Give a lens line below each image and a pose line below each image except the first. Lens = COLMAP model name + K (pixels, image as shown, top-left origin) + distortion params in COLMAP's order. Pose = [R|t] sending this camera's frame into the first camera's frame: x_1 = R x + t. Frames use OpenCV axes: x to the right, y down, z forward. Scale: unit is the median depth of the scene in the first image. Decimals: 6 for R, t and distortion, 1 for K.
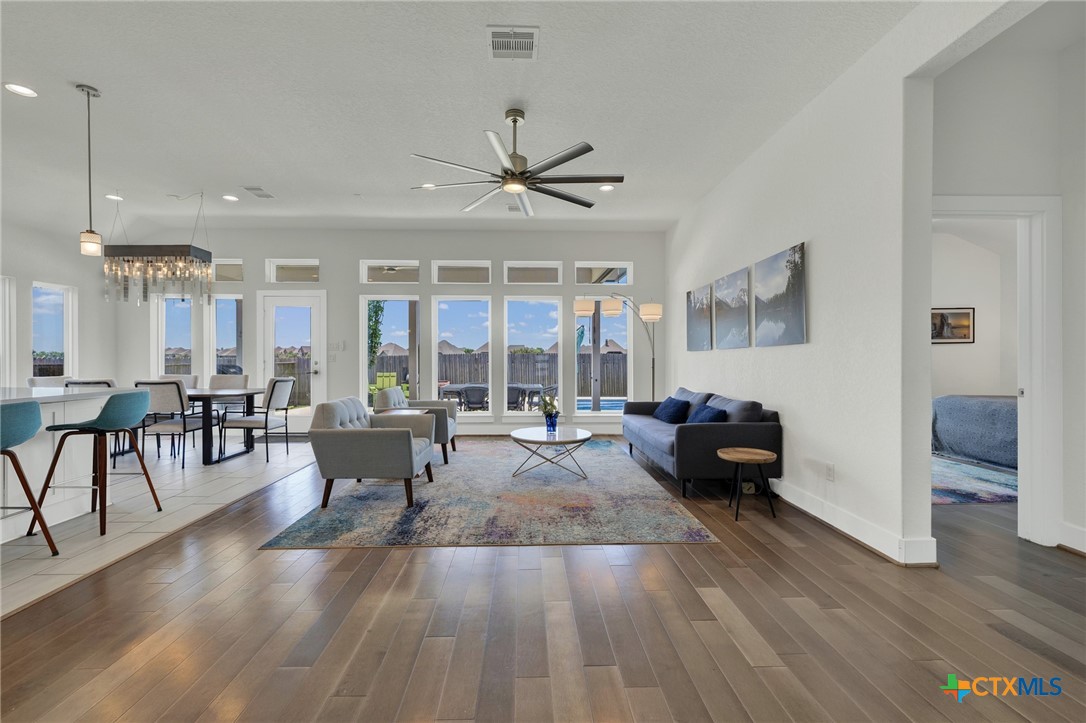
lens RADIAL K [[467.7, 0, 539.6], [0, 467.7, 361.0], [0, 0, 1]] dist [-0.001882, 0.000036]
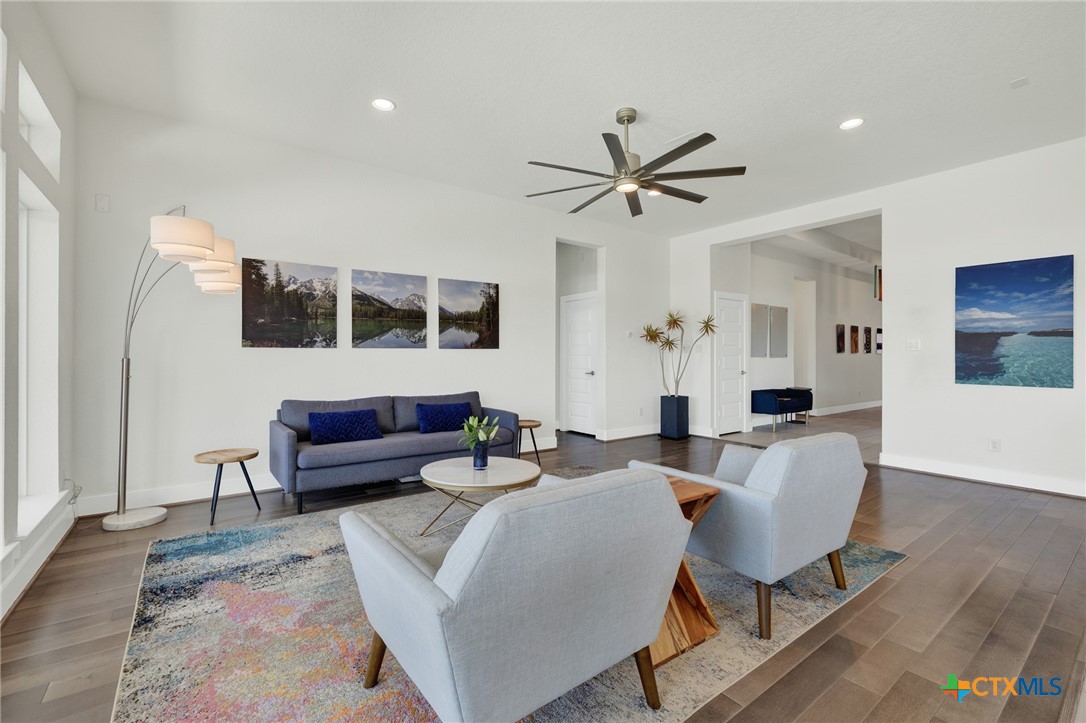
lens RADIAL K [[467.7, 0, 526.4], [0, 467.7, 357.4], [0, 0, 1]] dist [-0.001882, 0.000036]
pose [[-0.533638, 0.000866, 0.845712, -0.593137], [-0.000674, 0.999999, -0.001449, -0.006524], [-0.845713, -0.001343, -0.533637, 1.300485]]
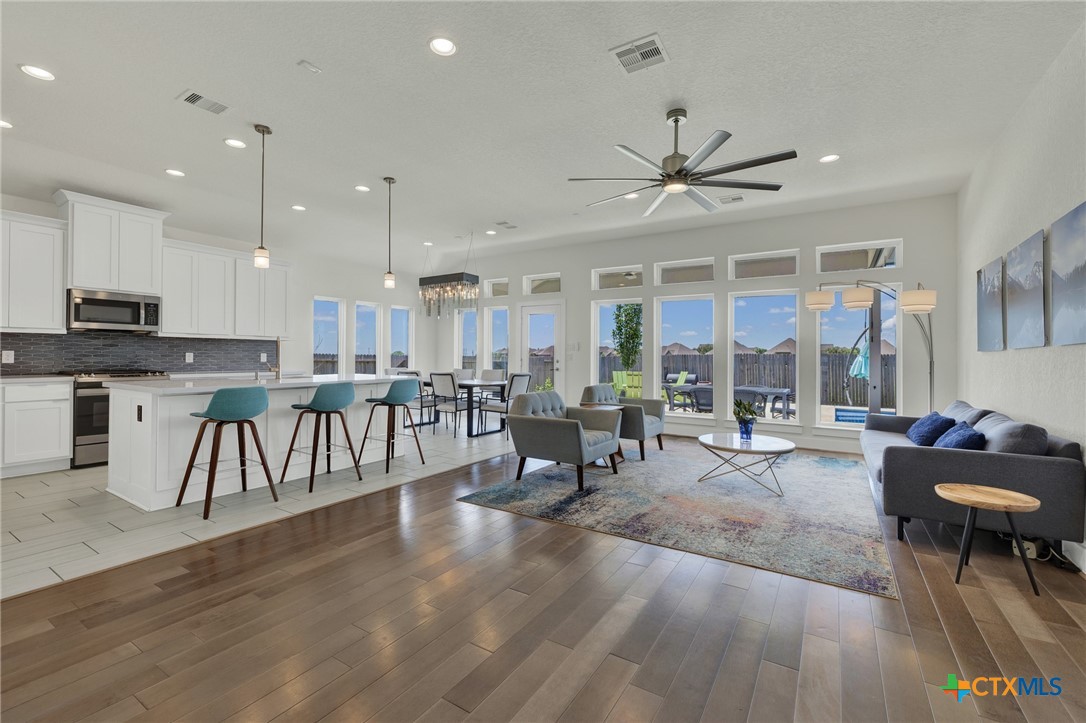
lens RADIAL K [[467.7, 0, 541.1], [0, 467.7, 356.1], [0, 0, 1]] dist [-0.001882, 0.000036]
pose [[0.827280, 0.006399, -0.561754, 0.211861], [-0.011909, 0.999910, -0.006148, -0.001737], [0.561664, 0.011776, 0.827282, 0.015458]]
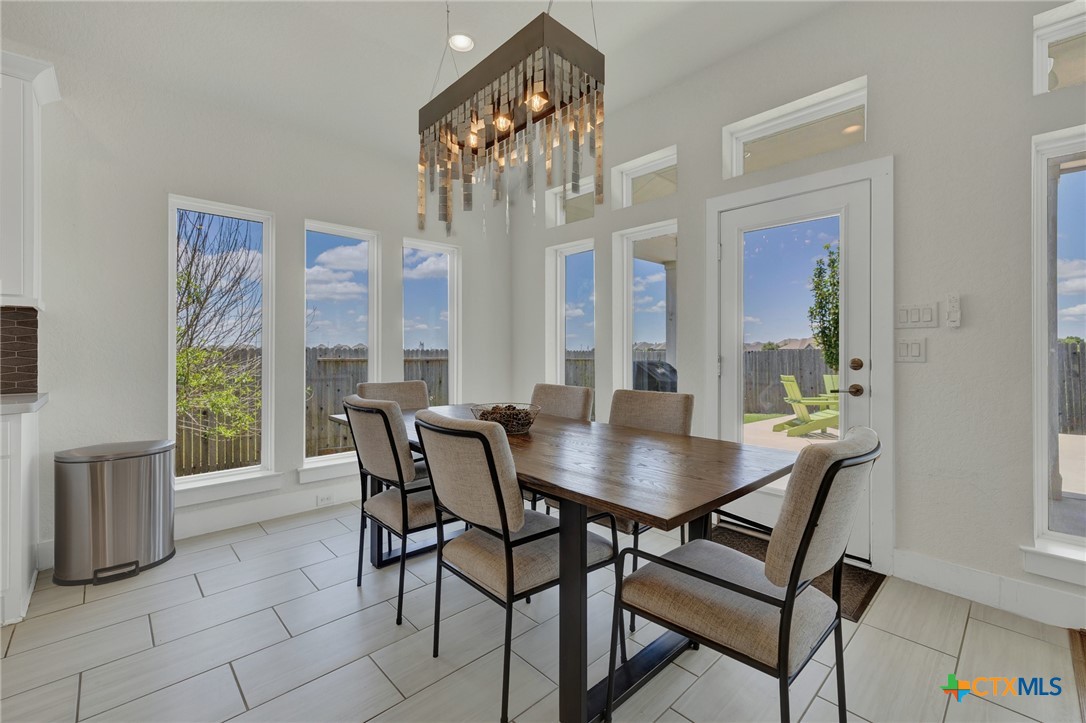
lens RADIAL K [[467.7, 0, 513.9], [0, 467.7, 353.1], [0, 0, 1]] dist [-0.001882, 0.000036]
pose [[0.625902, 0.003347, -0.779895, -0.532952], [-0.005762, 0.999983, -0.000332, -0.004662], [0.779881, 0.004701, 0.625911, 0.831291]]
